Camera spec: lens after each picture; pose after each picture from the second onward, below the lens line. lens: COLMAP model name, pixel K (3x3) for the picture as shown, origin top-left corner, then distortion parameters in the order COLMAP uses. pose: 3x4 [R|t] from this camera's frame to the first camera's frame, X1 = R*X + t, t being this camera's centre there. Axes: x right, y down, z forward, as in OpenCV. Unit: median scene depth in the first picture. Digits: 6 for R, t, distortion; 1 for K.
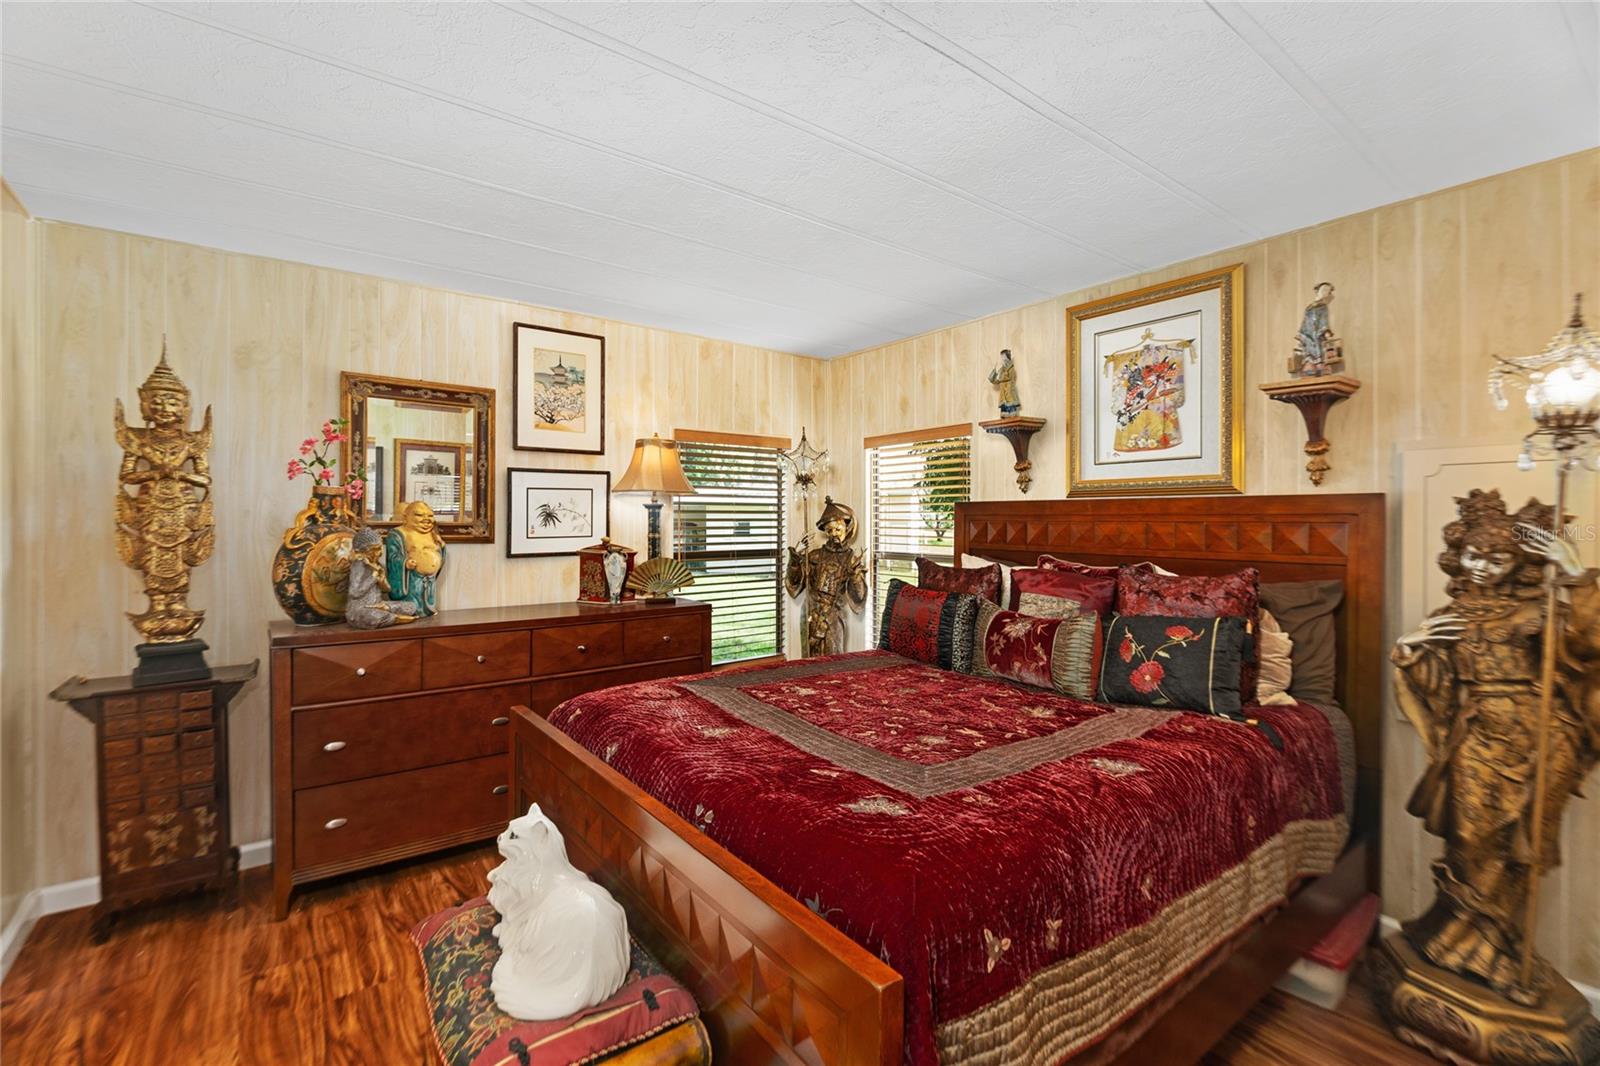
lens RADIAL K [[689.0, 0, 782.8], [0, 689.0, 524.6], [0, 0, 1]] dist [-0.000914, -0.003910]
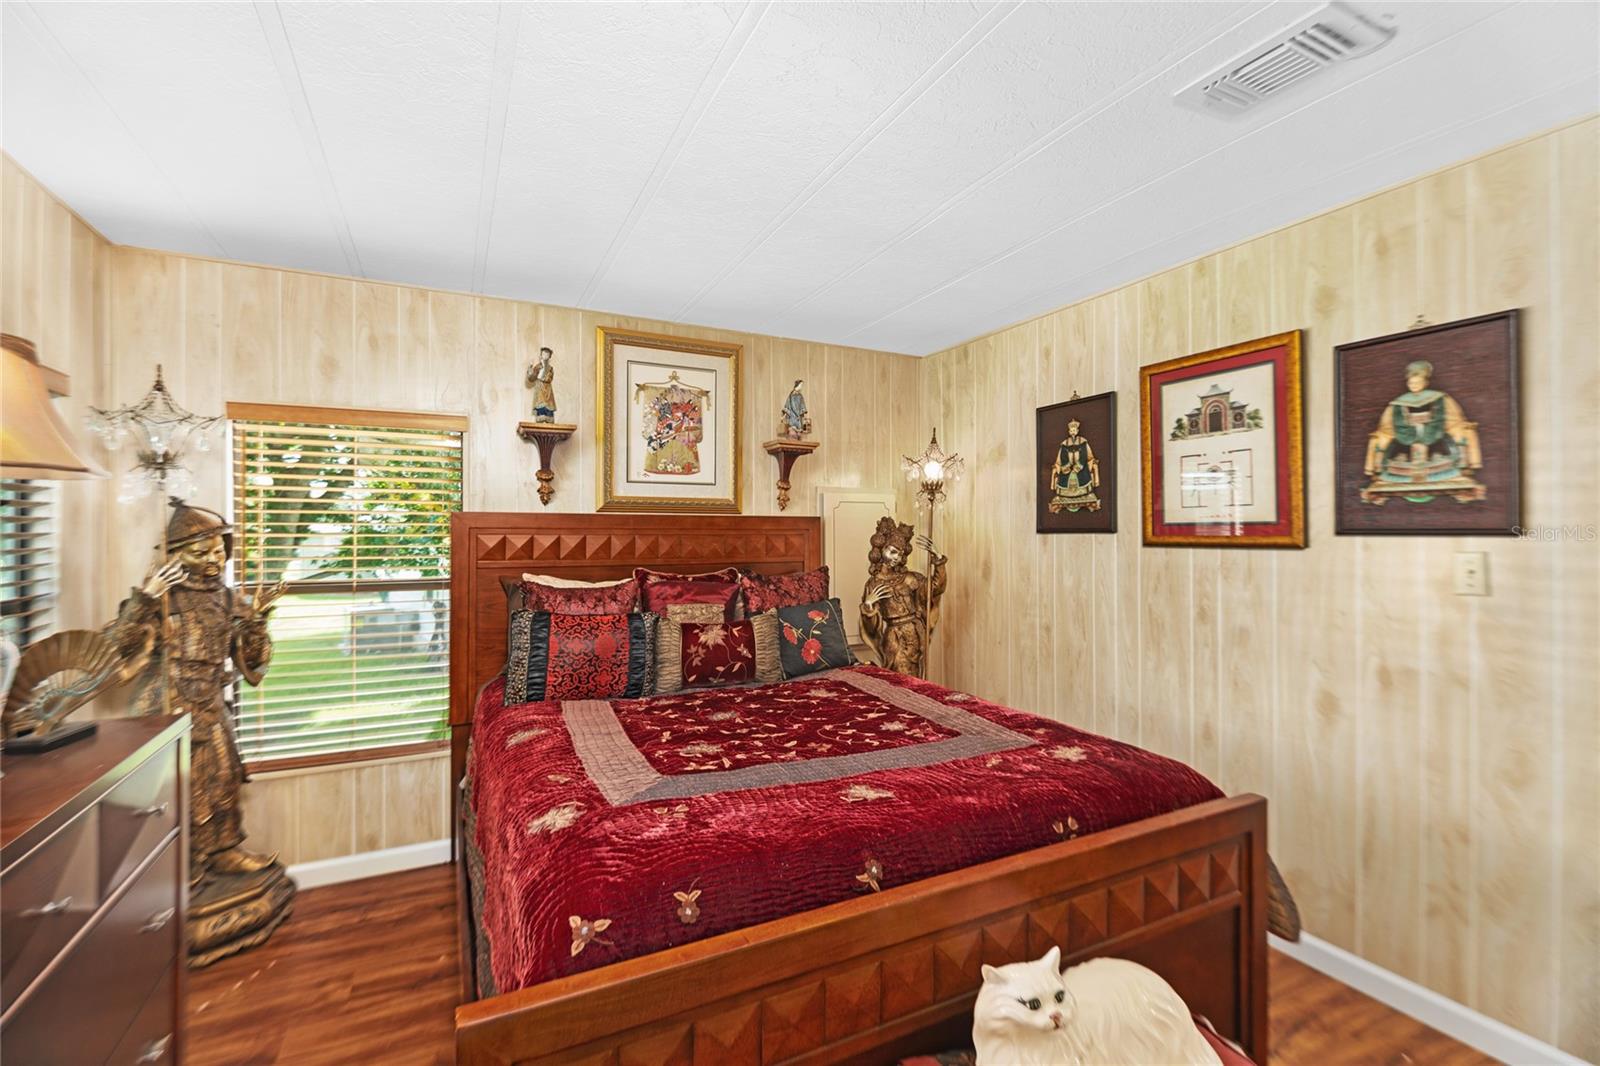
lens RADIAL K [[689.0, 0, 782.8], [0, 689.0, 529.0], [0, 0, 1]] dist [-0.000914, -0.003910]
pose [[0.179505, 0.004167, 0.983748, -0.610119], [0.009743, 0.999934, -0.006013, -0.006051], [-0.983709, 0.010664, 0.179453, 0.624228]]
